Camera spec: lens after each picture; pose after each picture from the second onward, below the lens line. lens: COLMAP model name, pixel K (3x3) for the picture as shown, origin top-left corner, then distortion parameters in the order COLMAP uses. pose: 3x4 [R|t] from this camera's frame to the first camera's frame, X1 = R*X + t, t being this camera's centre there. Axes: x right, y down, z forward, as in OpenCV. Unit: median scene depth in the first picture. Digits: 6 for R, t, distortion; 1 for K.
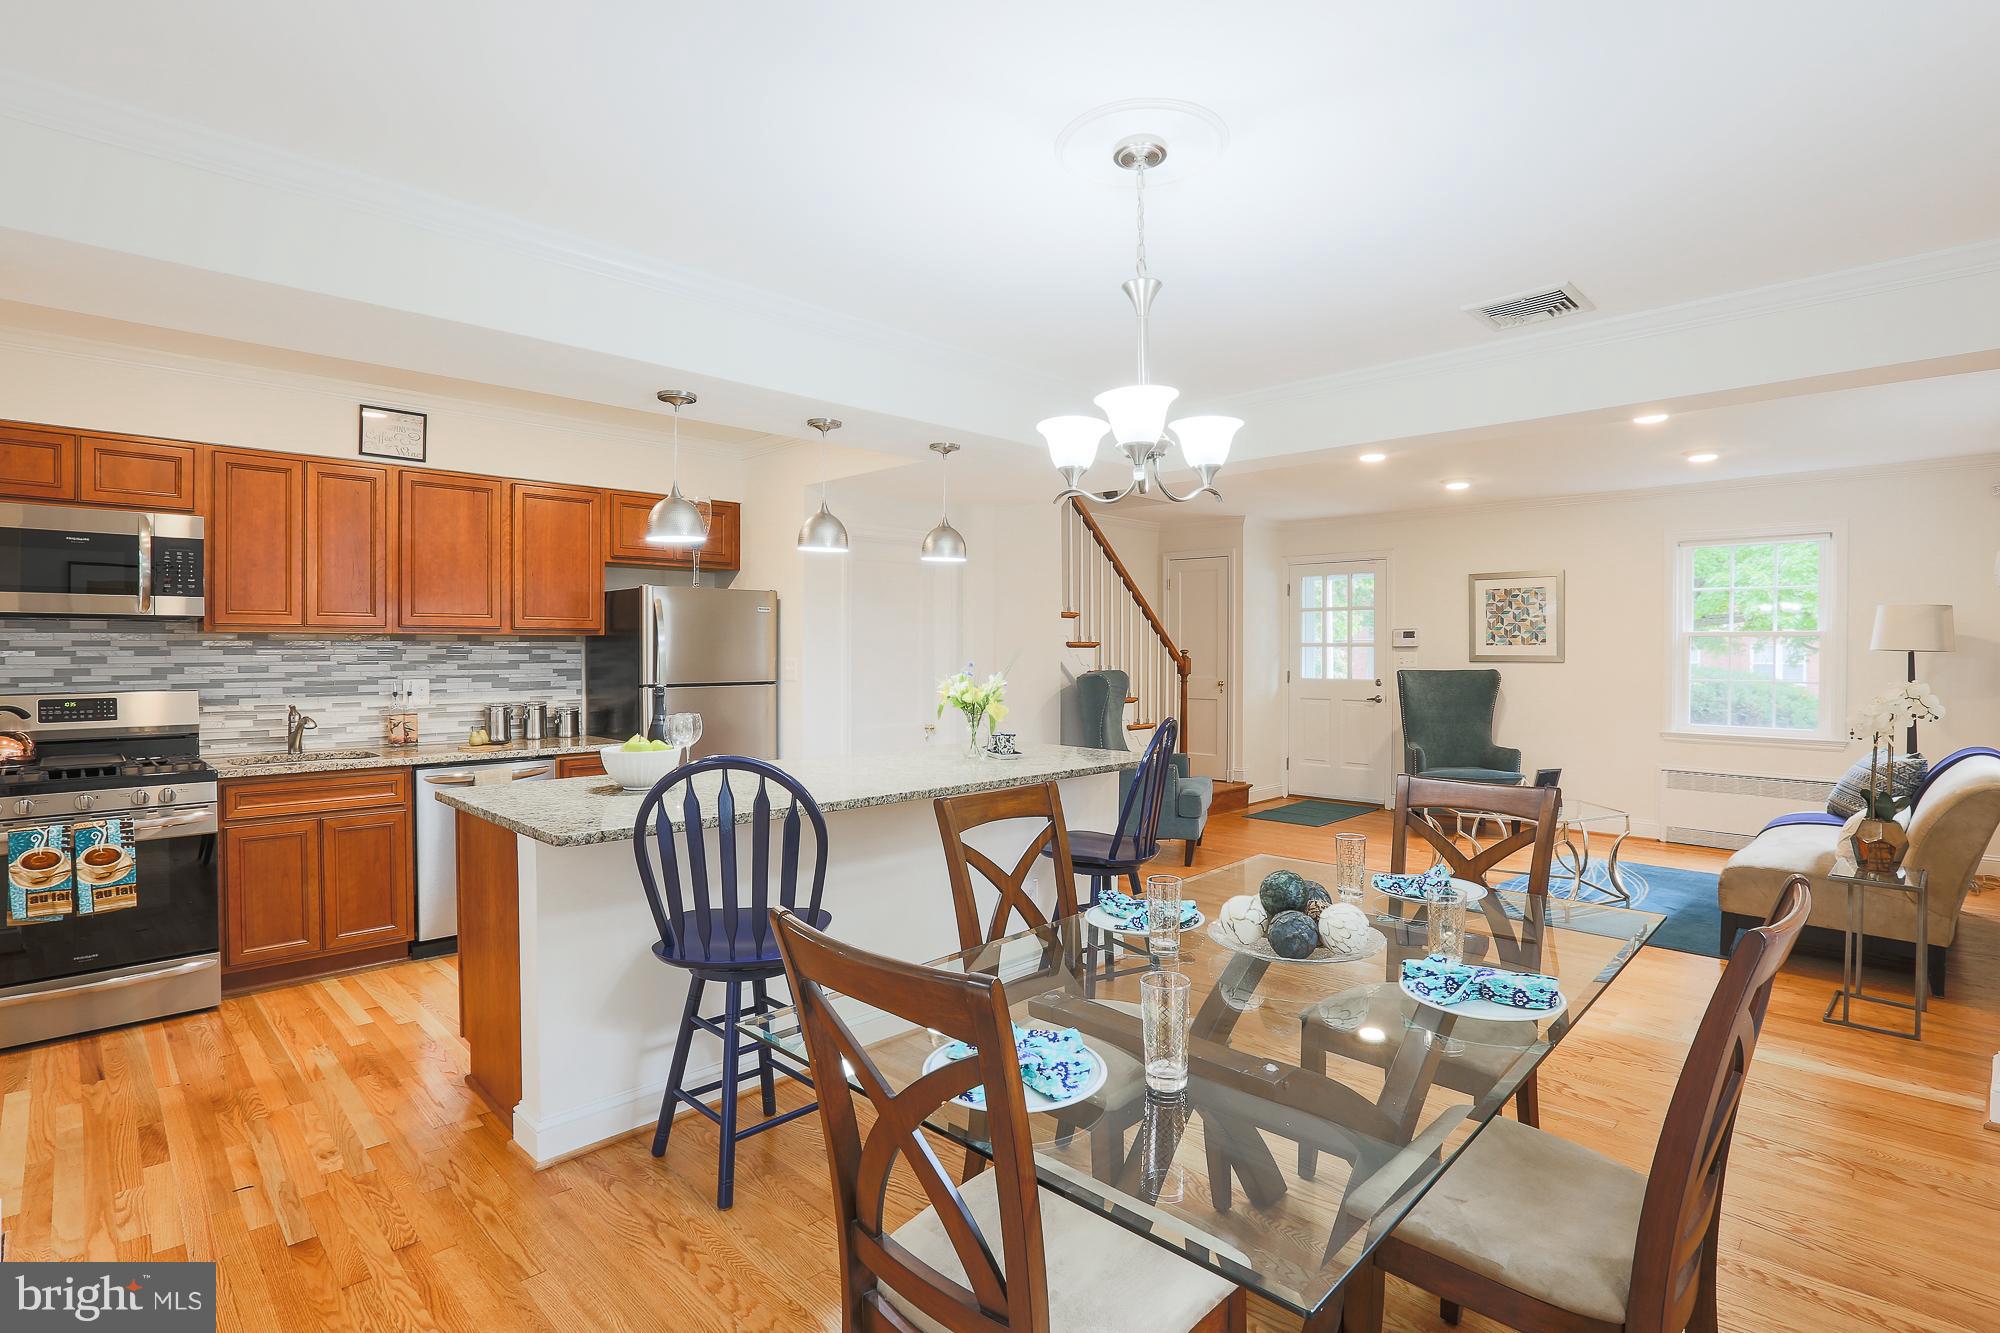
lens RADIAL K [[986.6, 0, 994.6], [0, 986.6, 657.1], [0, 0, 1]] dist [-0.053300, 0.014346]
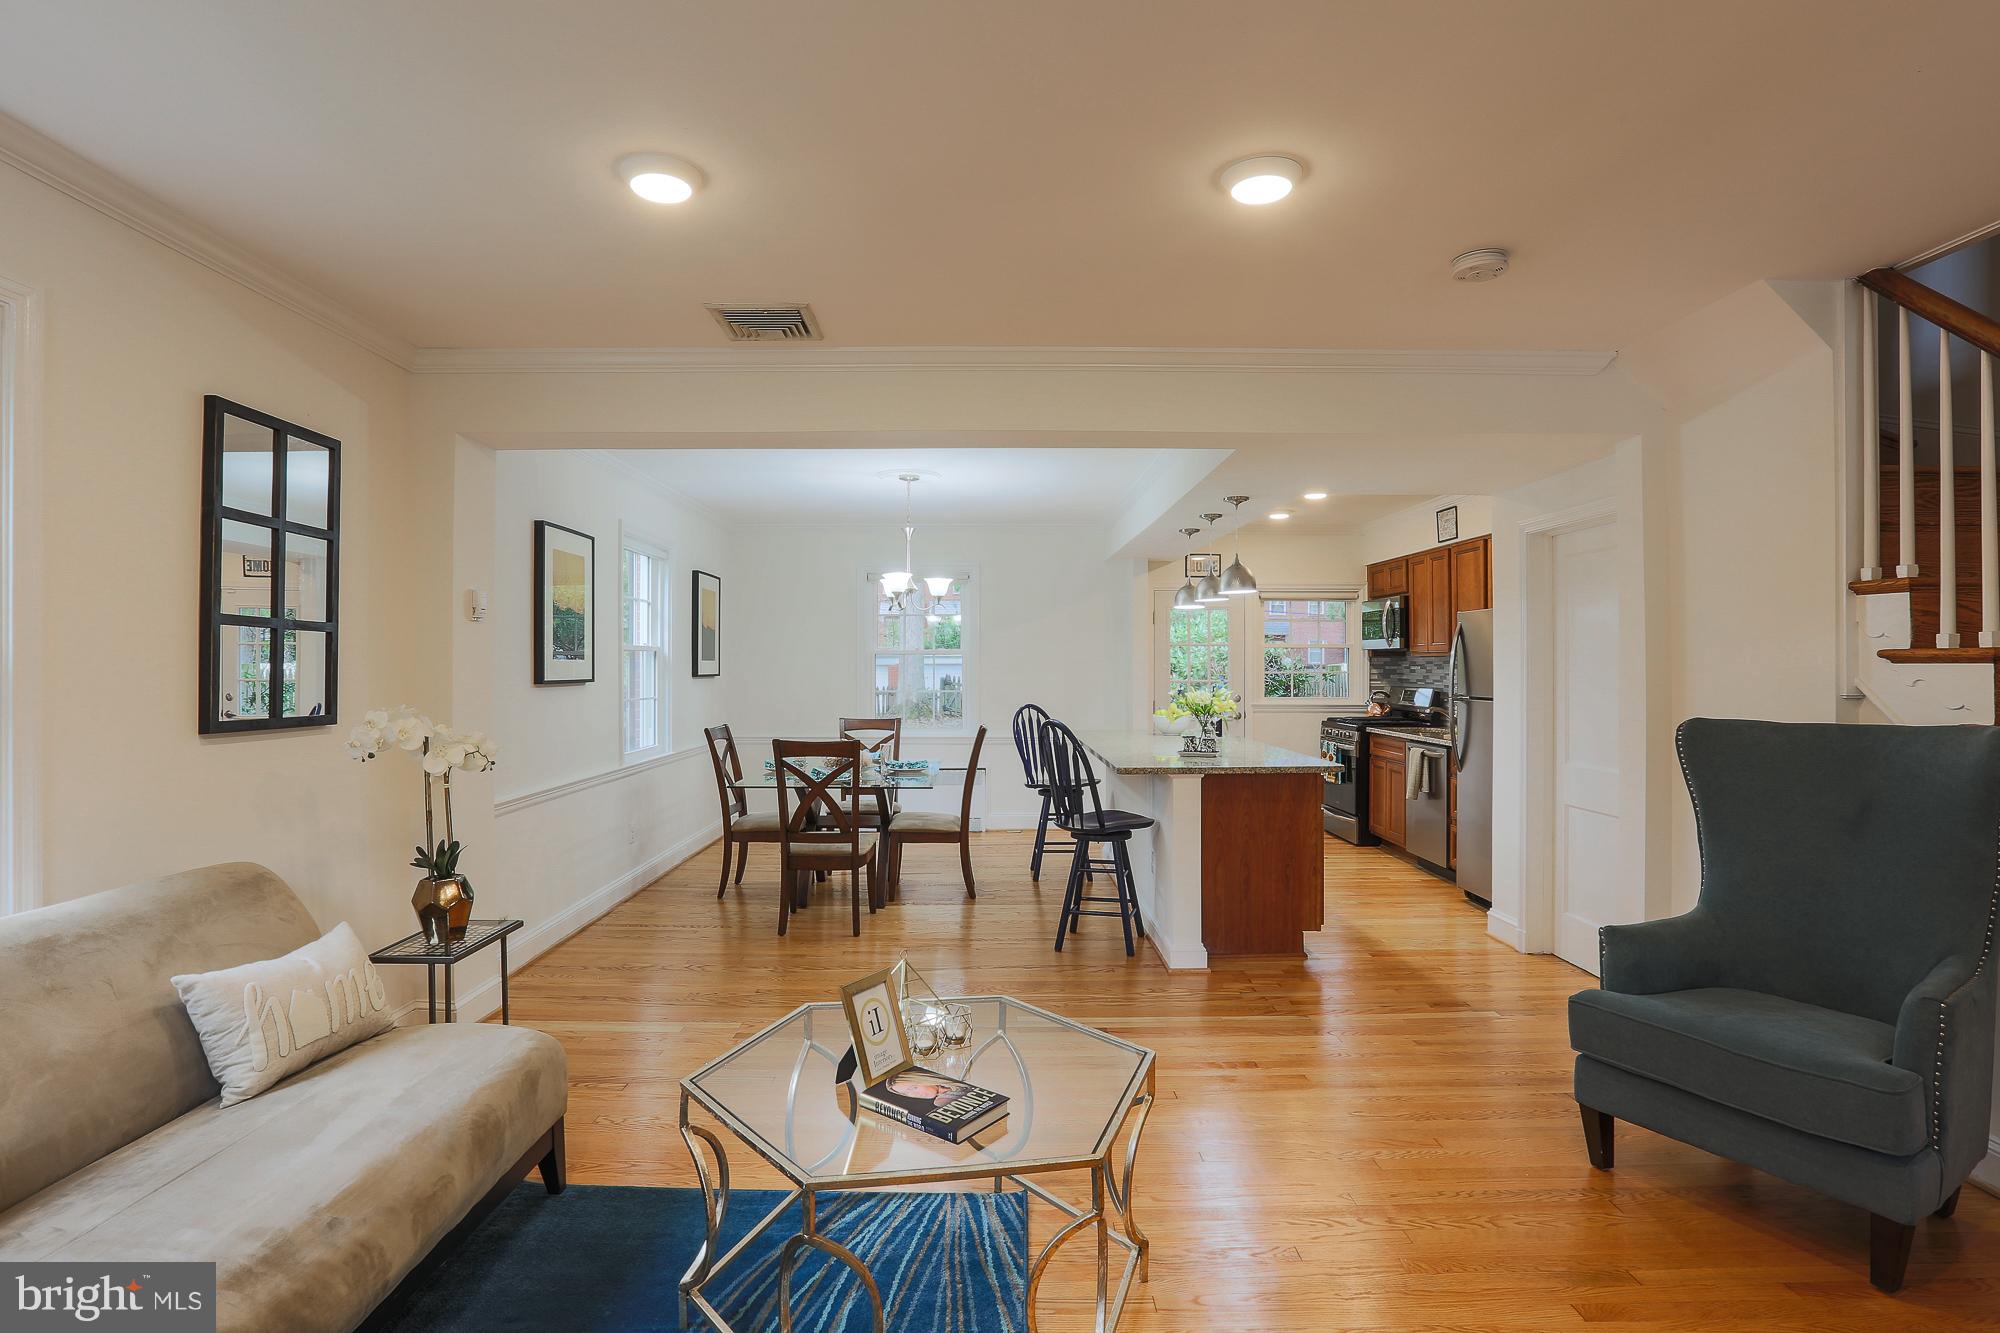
lens RADIAL K [[986.6, 0, 1006.6], [0, 986.6, 656.3], [0, 0, 1]] dist [-0.053300, 0.014346]
pose [[-0.694717, -0.005685, -0.719261, 0.767492], [-0.004898, 0.999983, -0.003173, -0.011582], [0.719266, 0.001318, -0.694733, 1.242387]]
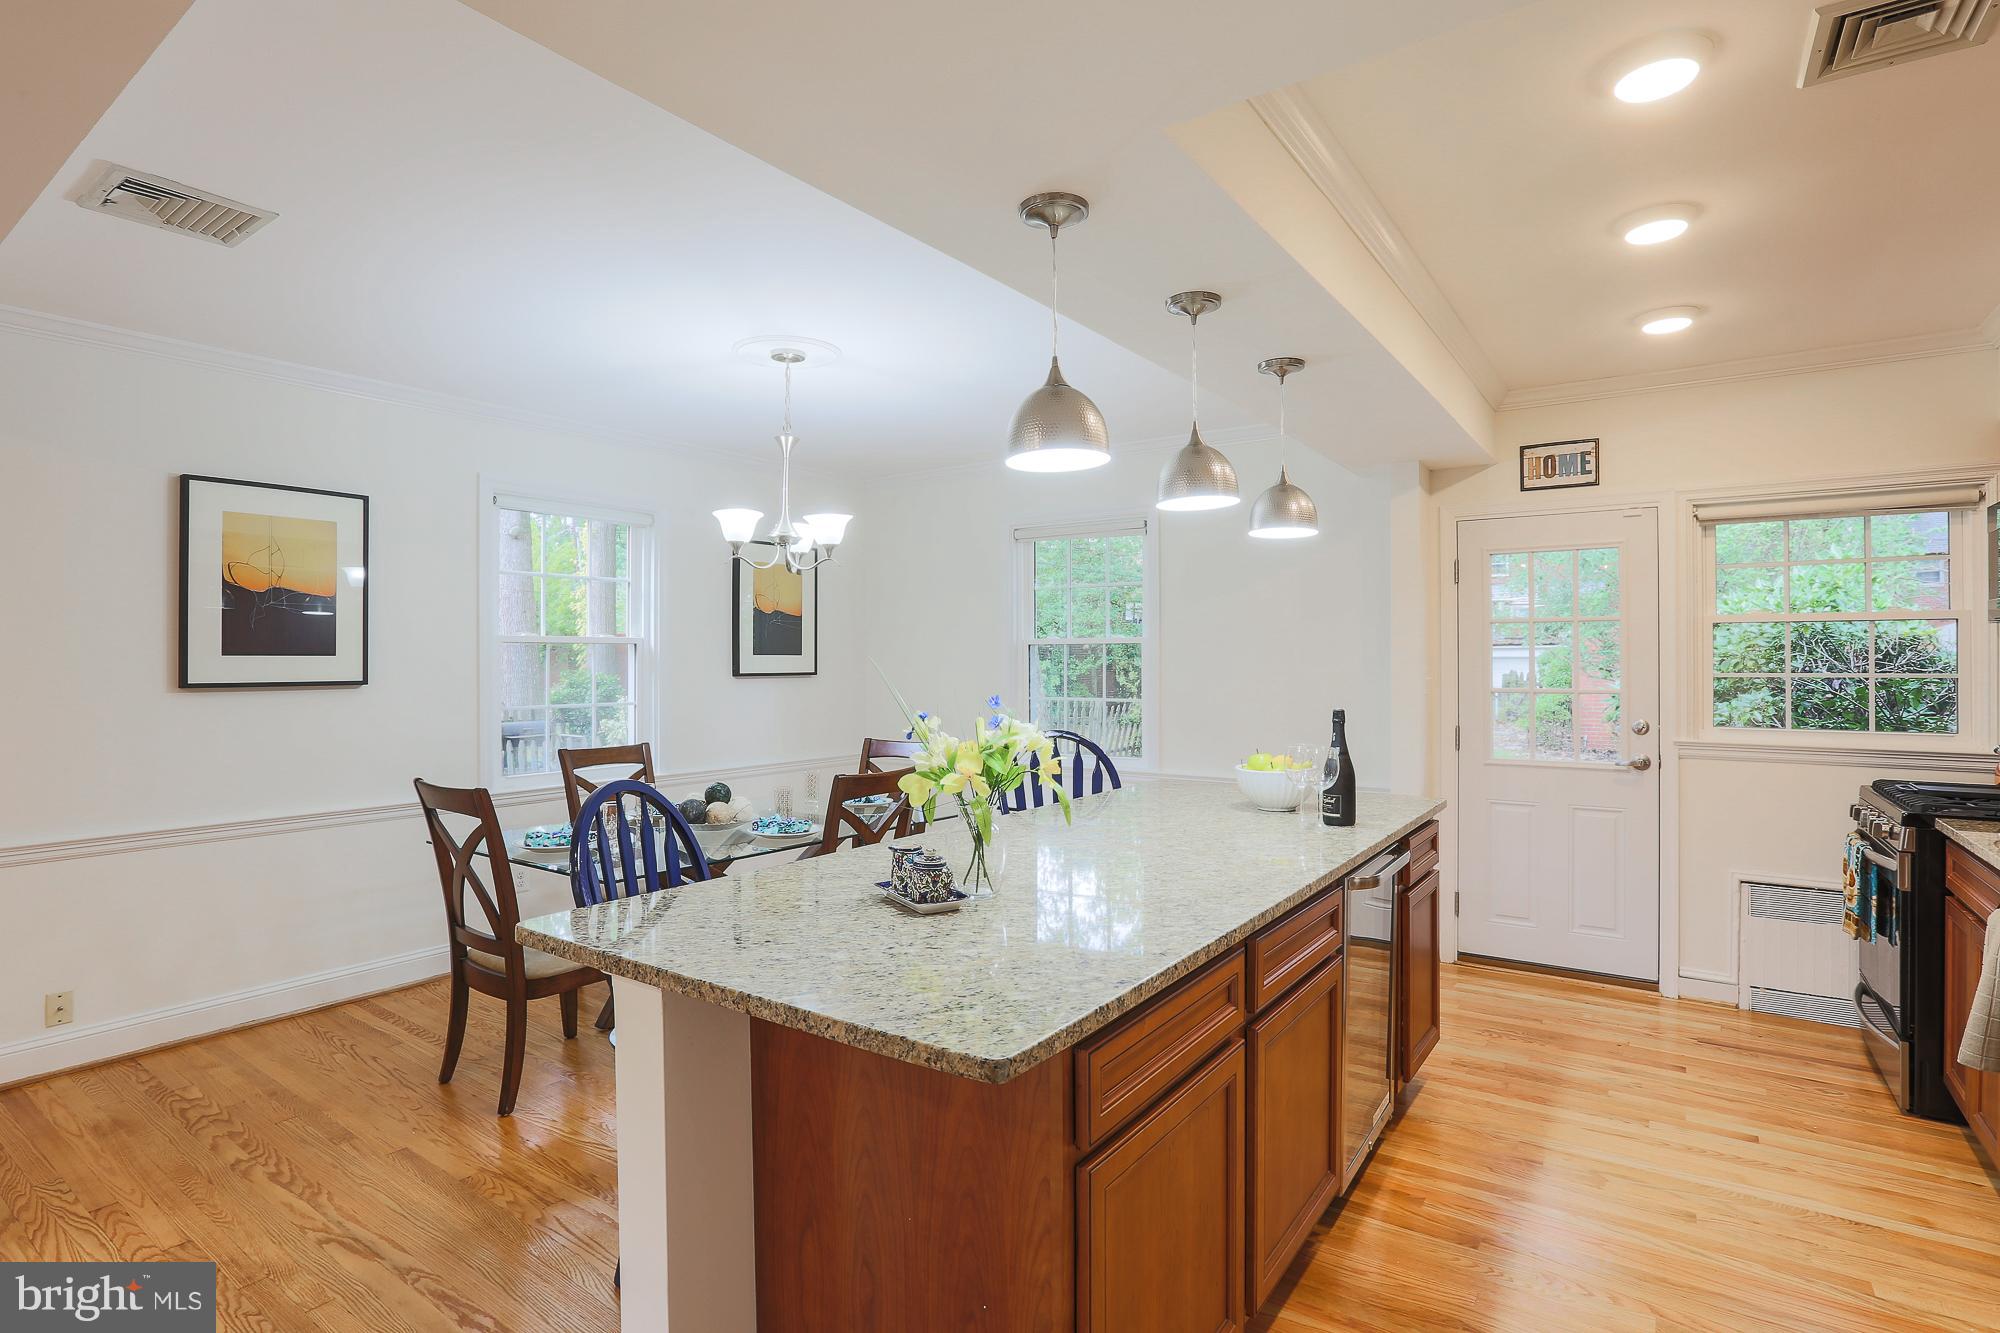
lens RADIAL K [[986.6, 0, 994.7], [0, 986.6, 654.6], [0, 0, 1]] dist [-0.053300, 0.014346]
pose [[-0.986446, 0.001865, -0.164075, 0.043277], [0.001489, 0.999996, 0.002413, -0.010972], [0.164079, 0.002136, -0.986445, 1.084975]]
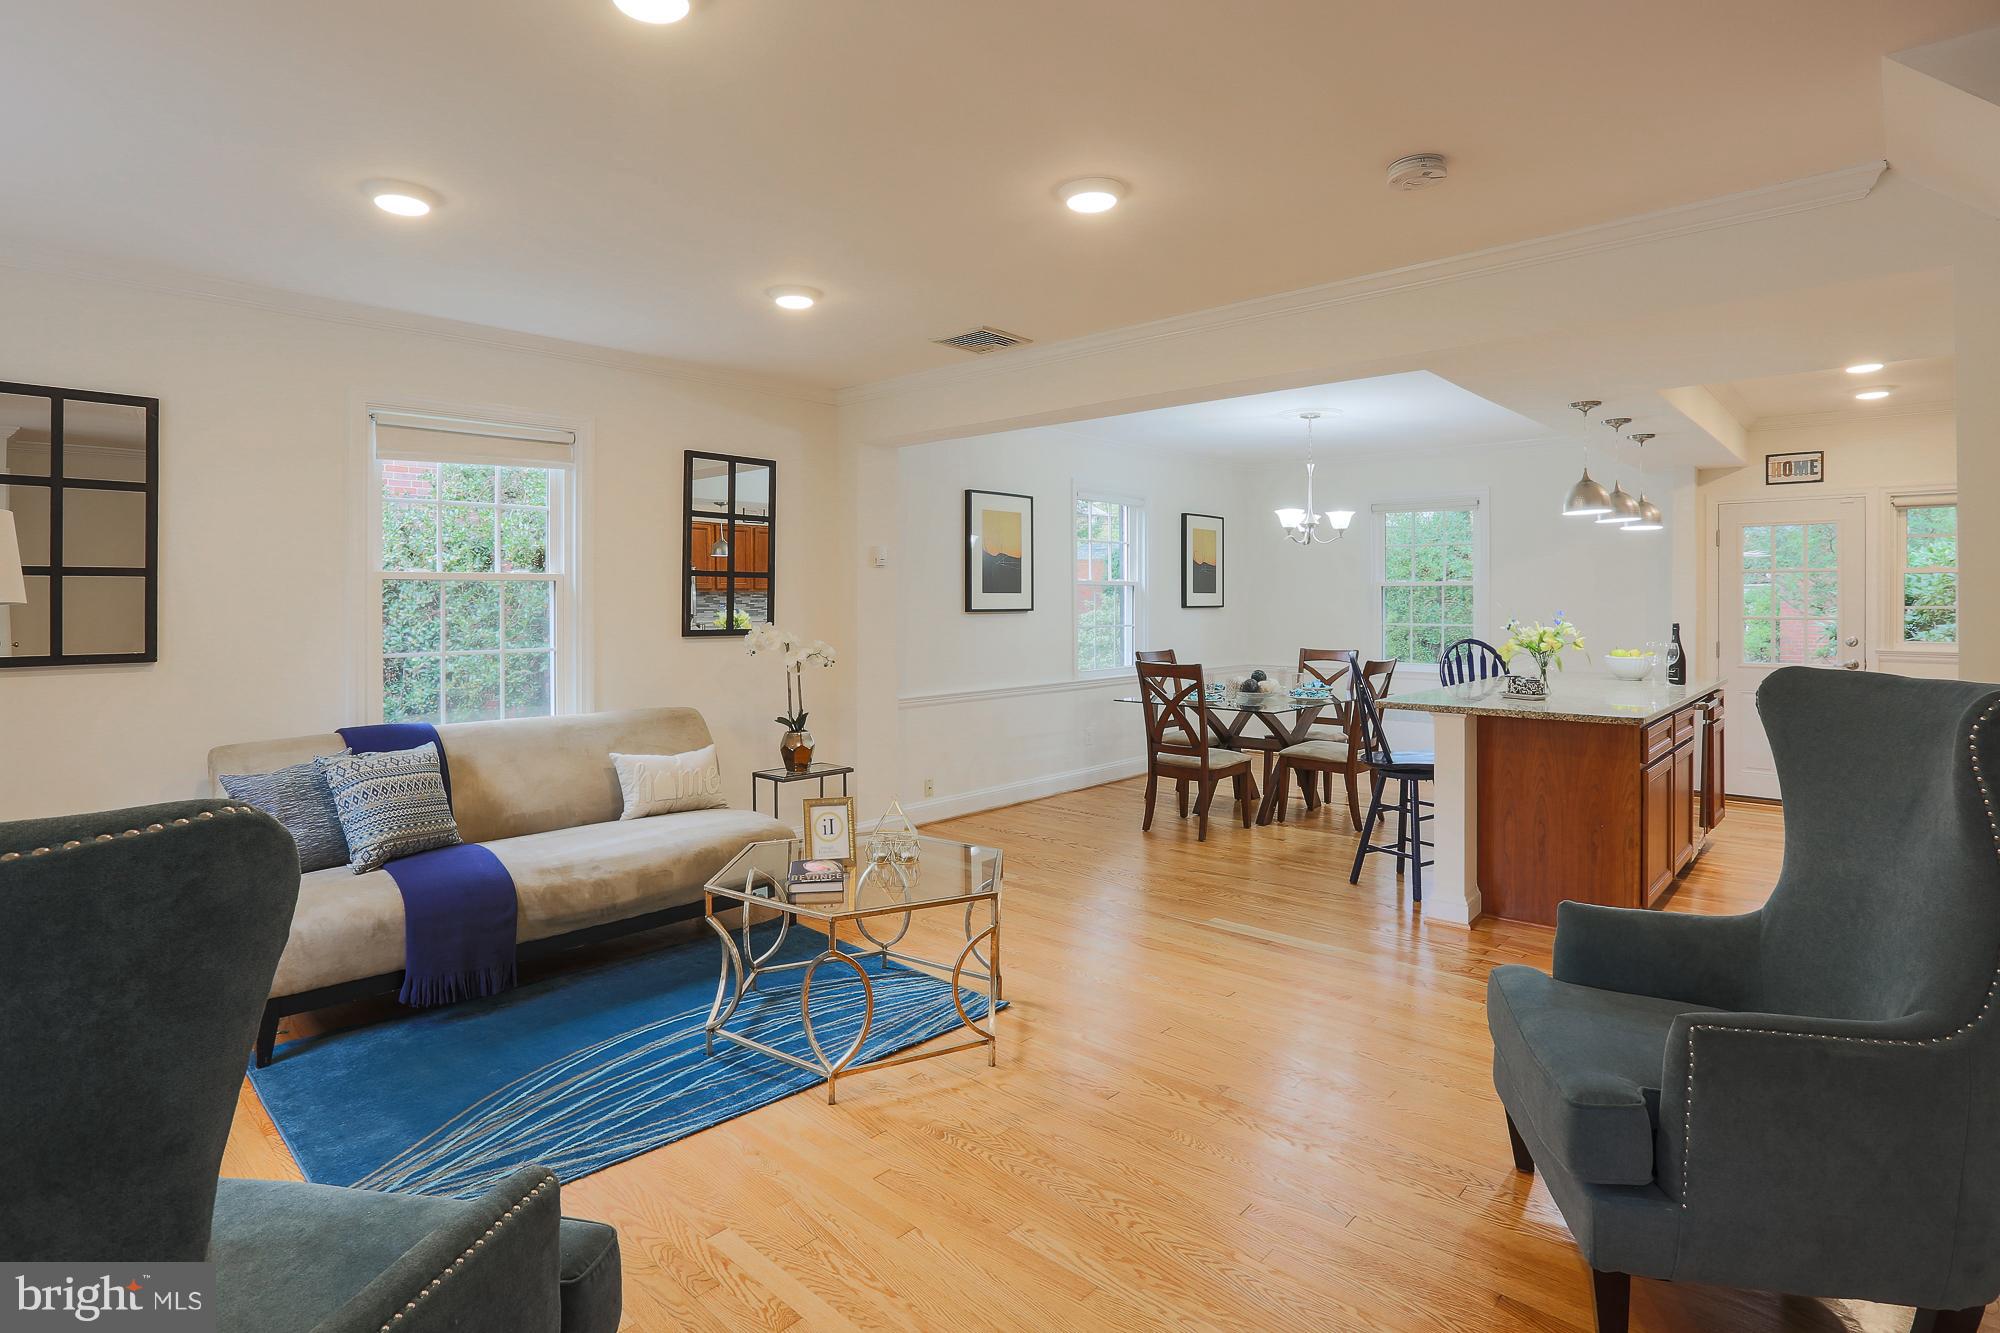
lens RADIAL K [[986.6, 0, 987.4], [0, 986.6, 618.7], [0, 0, 1]] dist [-0.053300, 0.014346]
pose [[-0.999734, 0.003362, -0.022830, 0.460051], [0.002713, 0.999593, 0.028391, -0.013338], [0.022916, 0.028321, -0.999336, 1.518080]]
